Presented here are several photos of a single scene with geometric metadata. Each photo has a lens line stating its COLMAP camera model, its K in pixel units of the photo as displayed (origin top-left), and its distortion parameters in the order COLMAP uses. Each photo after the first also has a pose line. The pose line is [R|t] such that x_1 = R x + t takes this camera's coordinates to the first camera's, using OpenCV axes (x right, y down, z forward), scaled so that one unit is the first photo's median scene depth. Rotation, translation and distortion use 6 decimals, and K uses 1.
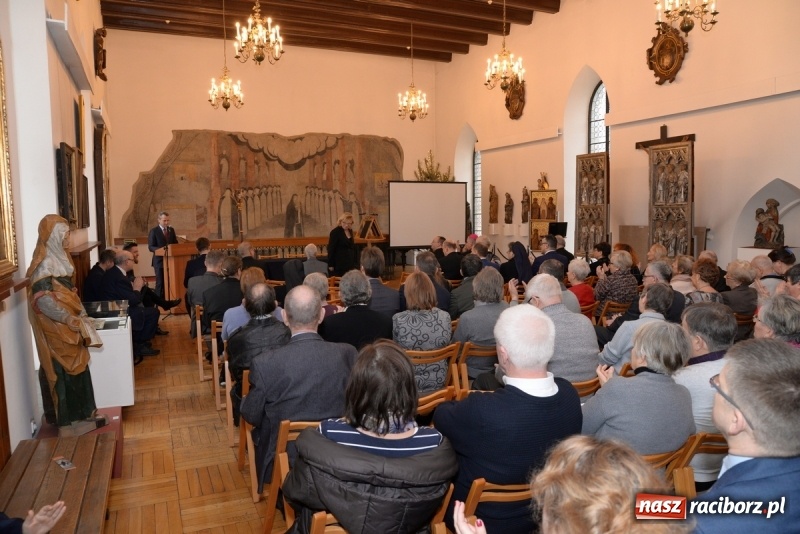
lens RADIAL K [[591.6, 0, 397.4], [0, 591.6, 268.4], [0, 0, 1]] dist [-0.071892, -0.000069]
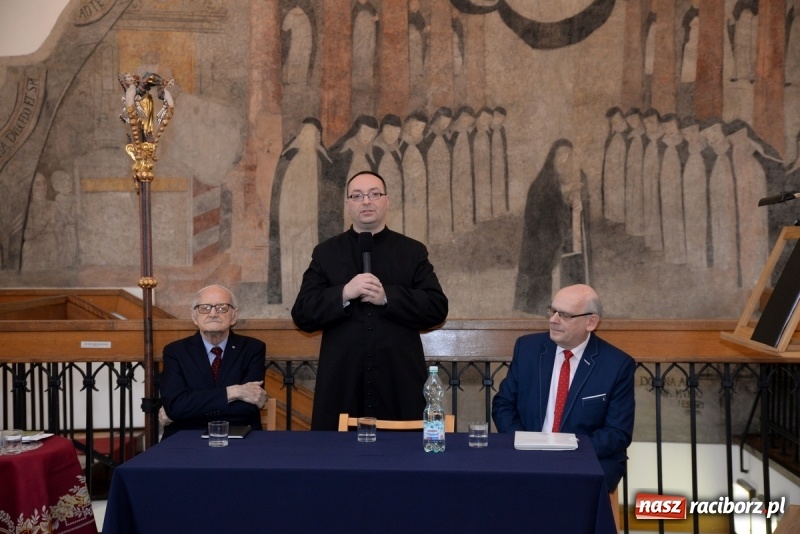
lens RADIAL K [[1224.7, 0, 399.5], [0, 1224.7, 271.1], [0, 0, 1]] dist [0.258695, 0.000000]
pose [[0.891909, 0.020282, -0.451759, 0.007637], [-0.054645, 0.996507, -0.063147, -0.032253], [0.448901, 0.081008, 0.889902, 0.509069]]
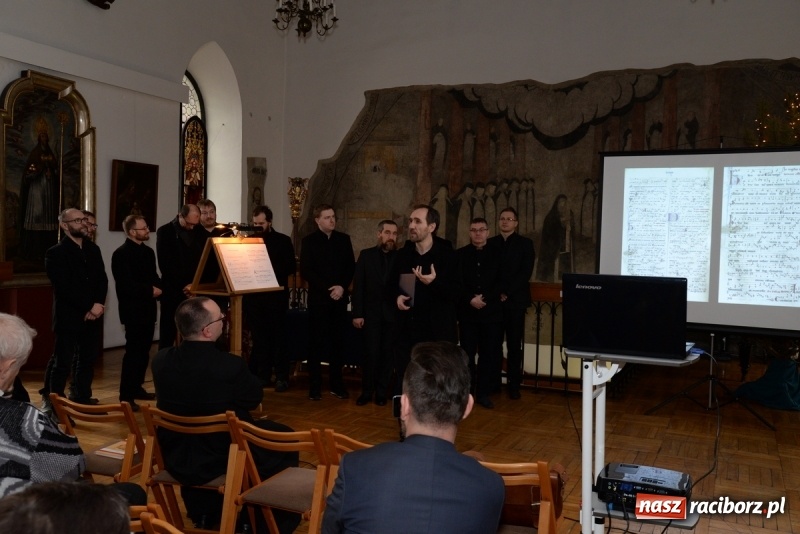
lens RADIAL K [[743.7, 0, 398.7], [0, 743.7, 272.1], [0, 0, 1]] dist [0.014152, 0.000000]
pose [[0.657312, 0.062259, -0.751042, 0.230820], [-0.106965, 0.994200, -0.011200, -0.038109], [0.745989, 0.087697, 0.660159, 0.487225]]
